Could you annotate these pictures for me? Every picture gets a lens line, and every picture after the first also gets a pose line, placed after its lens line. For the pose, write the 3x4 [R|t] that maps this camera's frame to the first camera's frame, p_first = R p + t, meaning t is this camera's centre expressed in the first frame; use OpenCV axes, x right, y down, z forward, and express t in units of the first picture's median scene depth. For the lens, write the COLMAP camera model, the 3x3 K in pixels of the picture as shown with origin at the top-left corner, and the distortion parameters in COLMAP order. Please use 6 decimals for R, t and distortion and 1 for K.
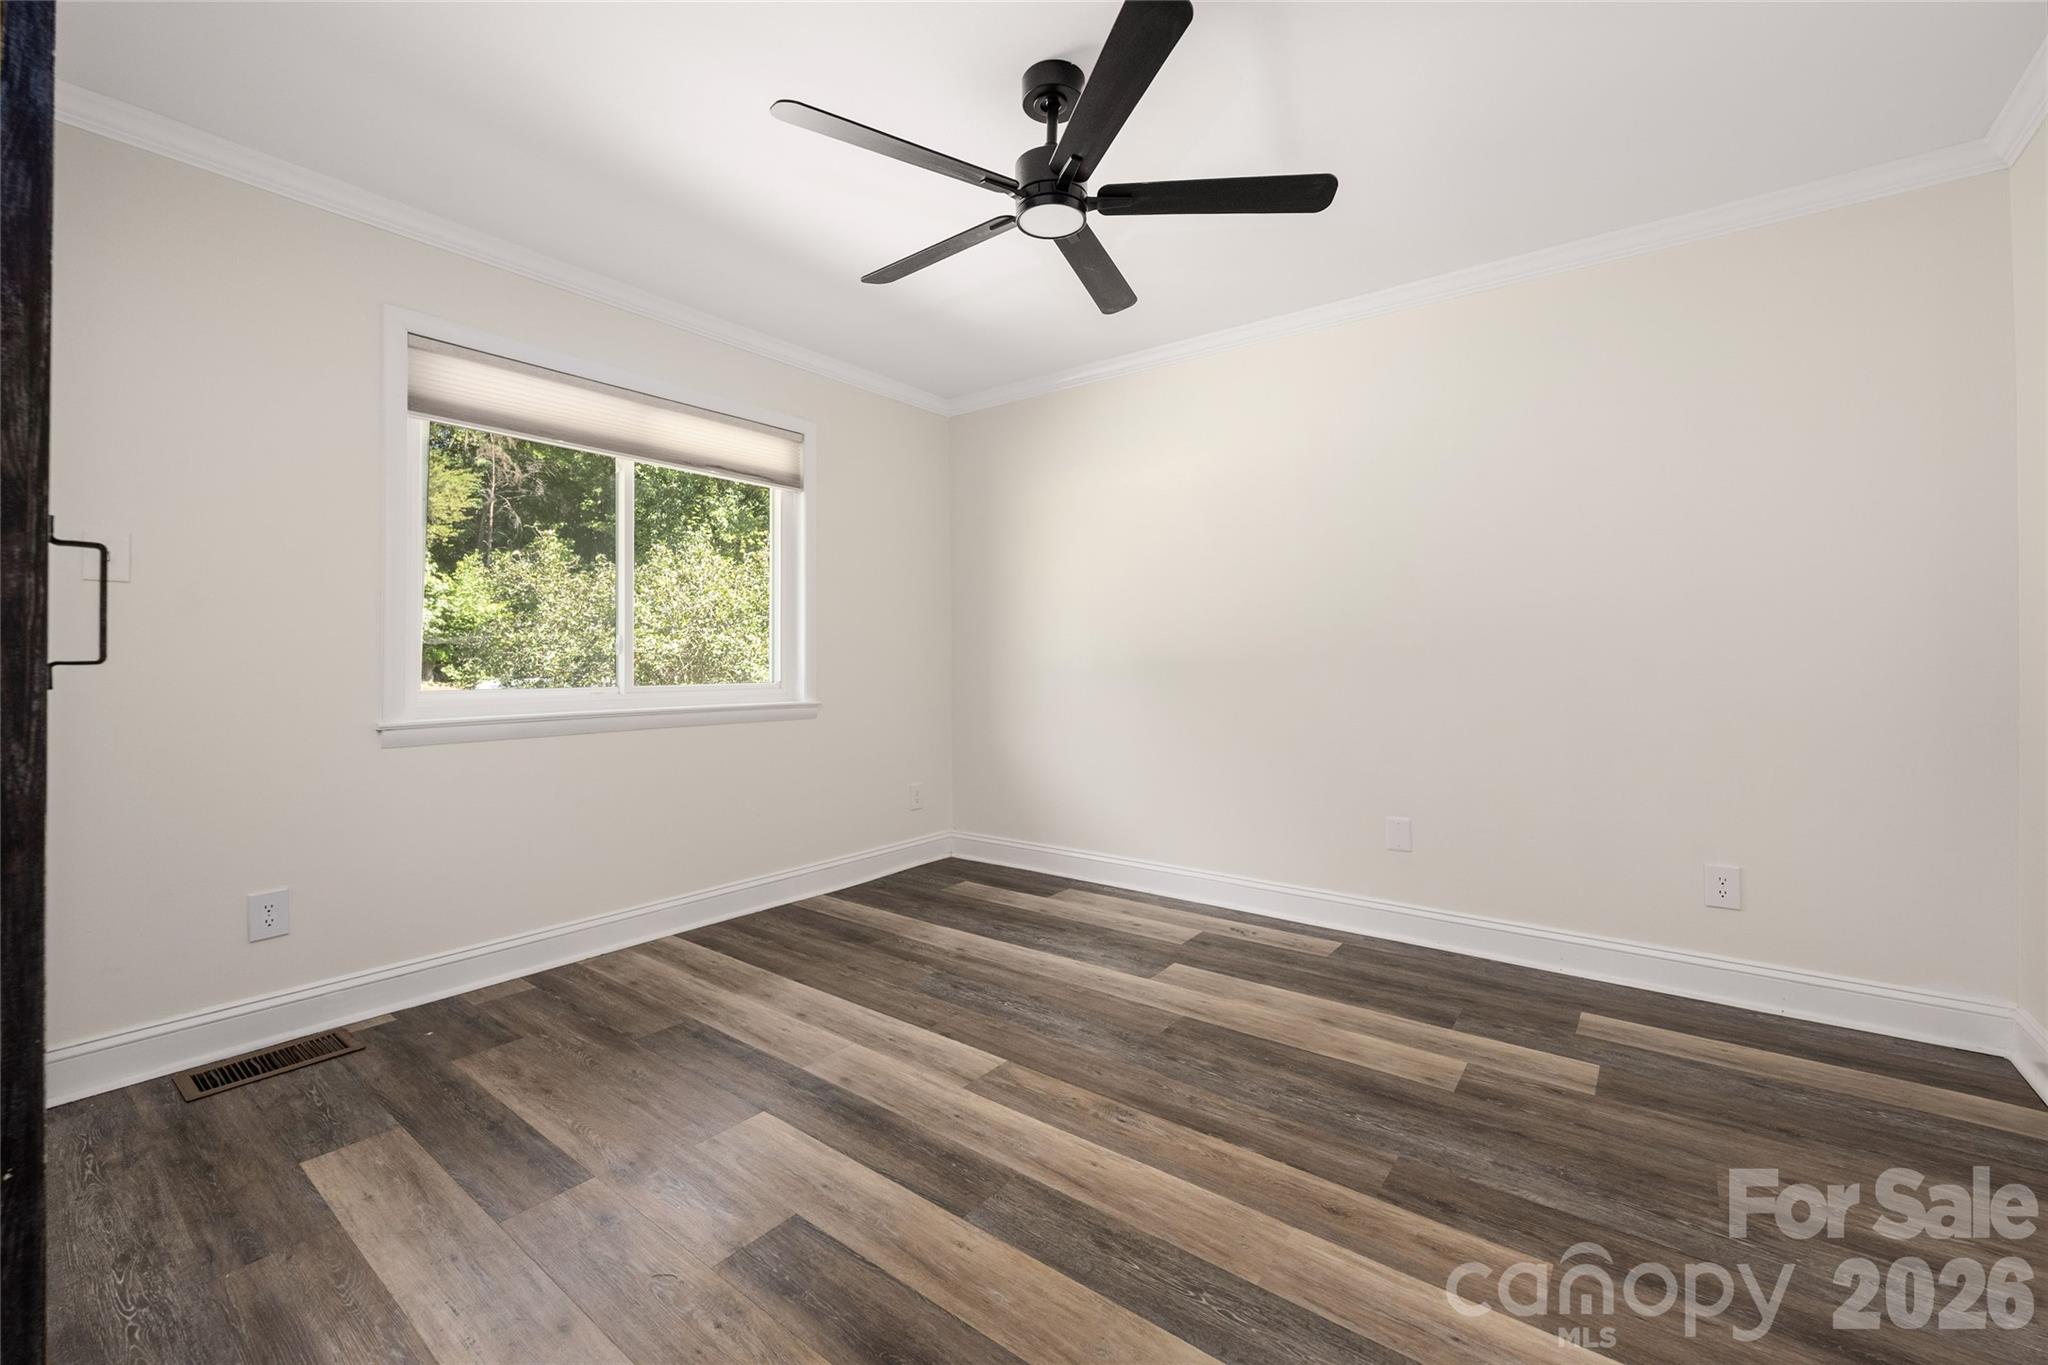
lens RADIAL K [[823.1, 0, 1036.7], [0, 823.1, 663.2], [0, 0, 1]] dist [-0.002641, 0.000099]
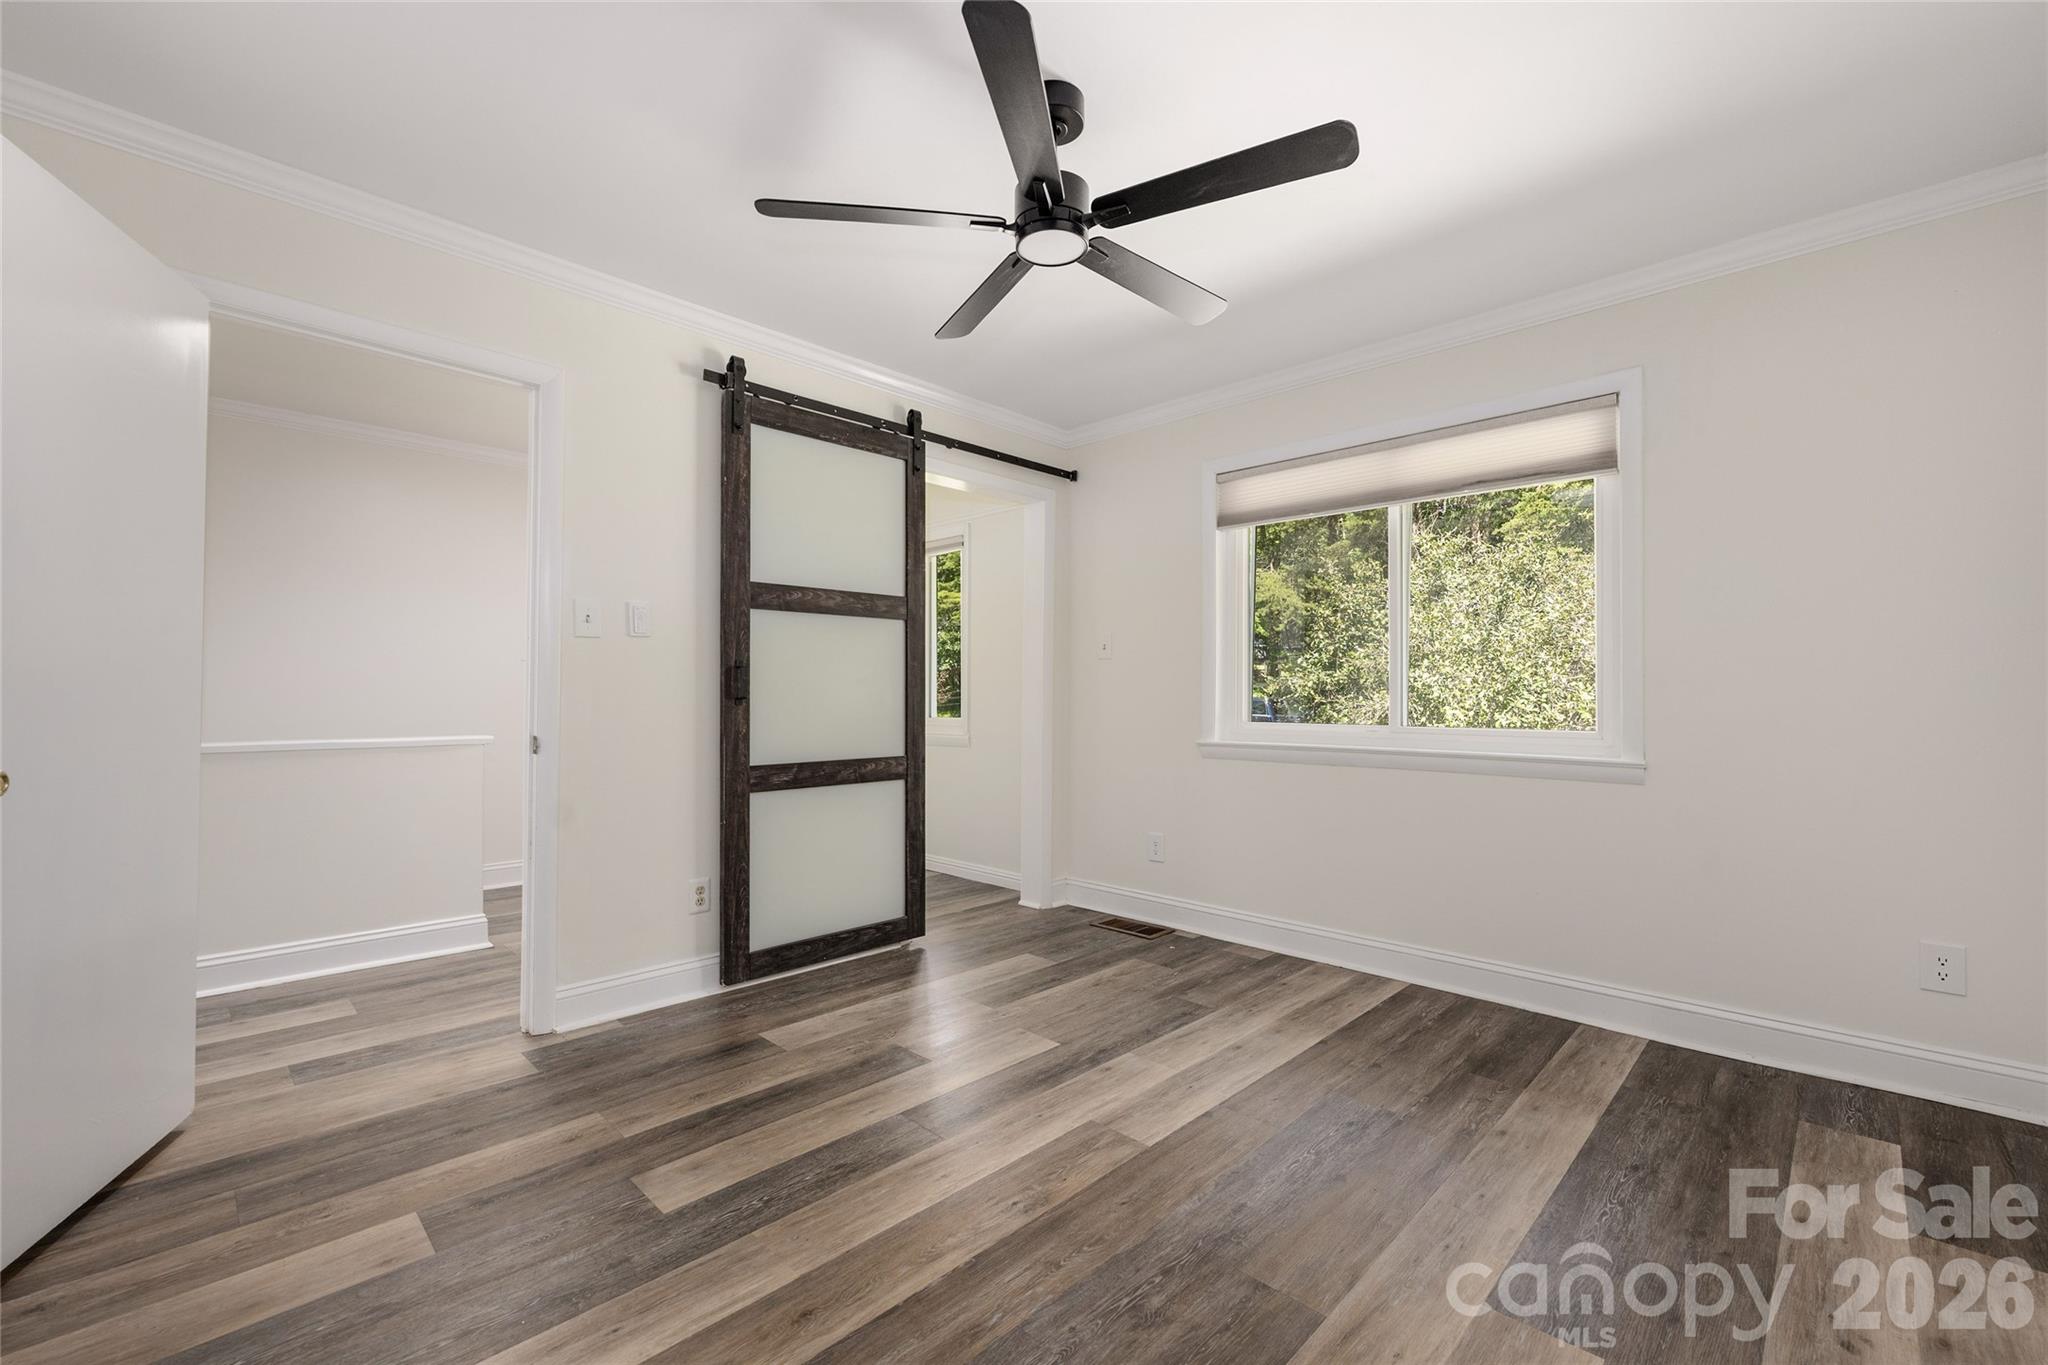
lens RADIAL K [[866.1, 0, 1017.0], [0, 866.1, 691.7], [0, 0, 1]] dist [-0.002810, 0.000084]
pose [[-0.131942, -0.006048, -0.991239, 0.869582], [-0.006907, 0.999963, -0.005182, -0.006720], [0.991233, 0.006163, -0.131979, 0.922786]]
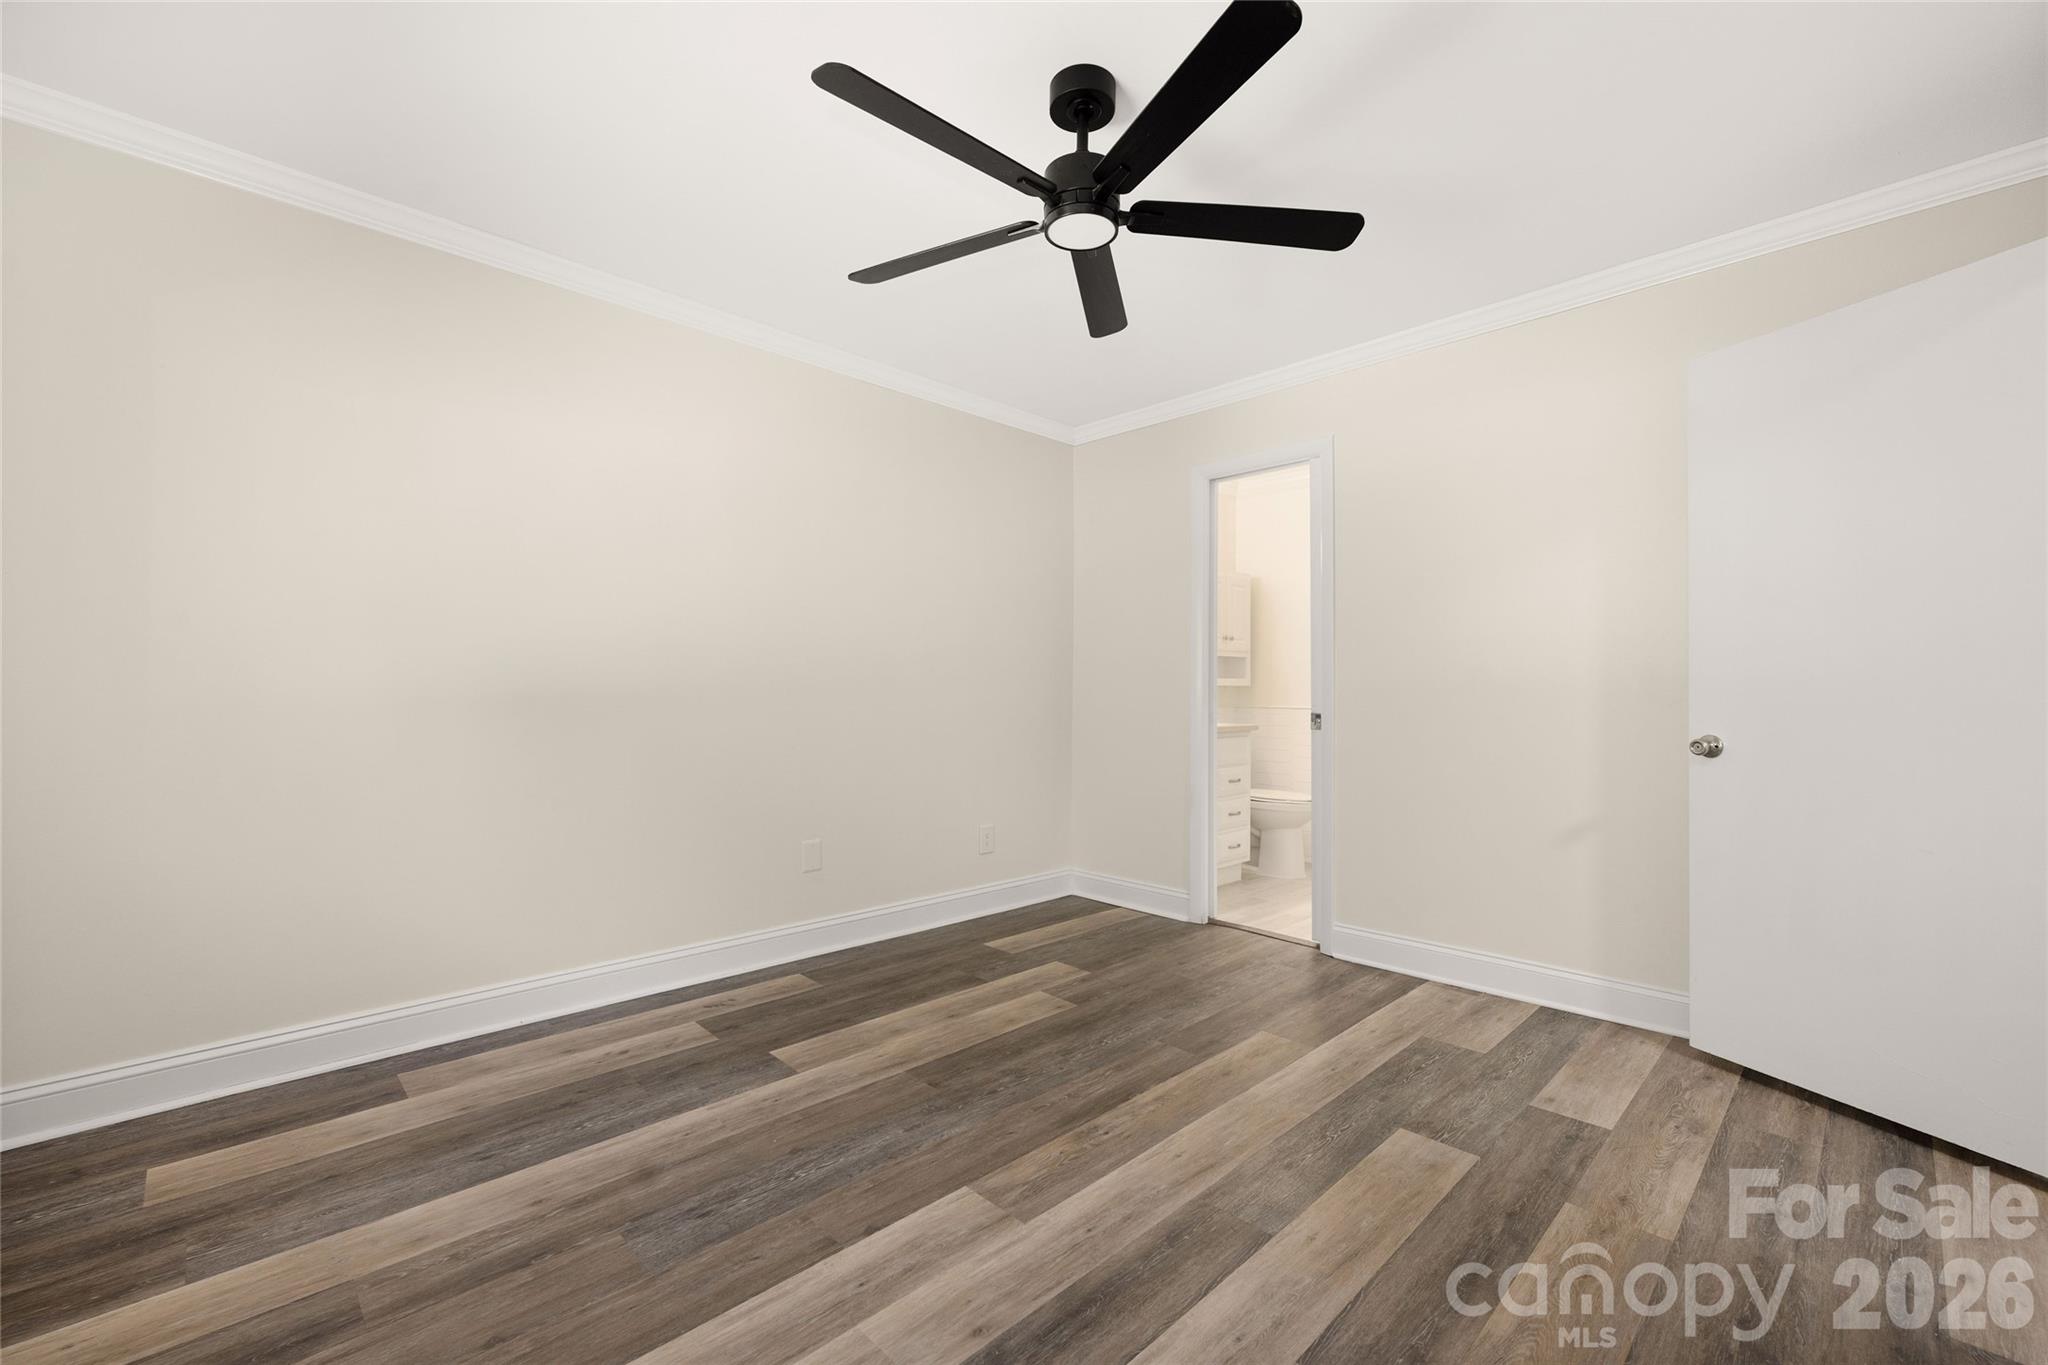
lens RADIAL K [[840.1, 0, 1002.2], [0, 840.1, 673.1], [0, 0, 1]] dist [-0.000890, 0.000044]
pose [[0.173420, 0.024094, 0.984553, -0.807853], [-0.002035, 0.999707, -0.024107, -0.002300], [-0.984846, 0.002177, 0.173419, 0.773498]]
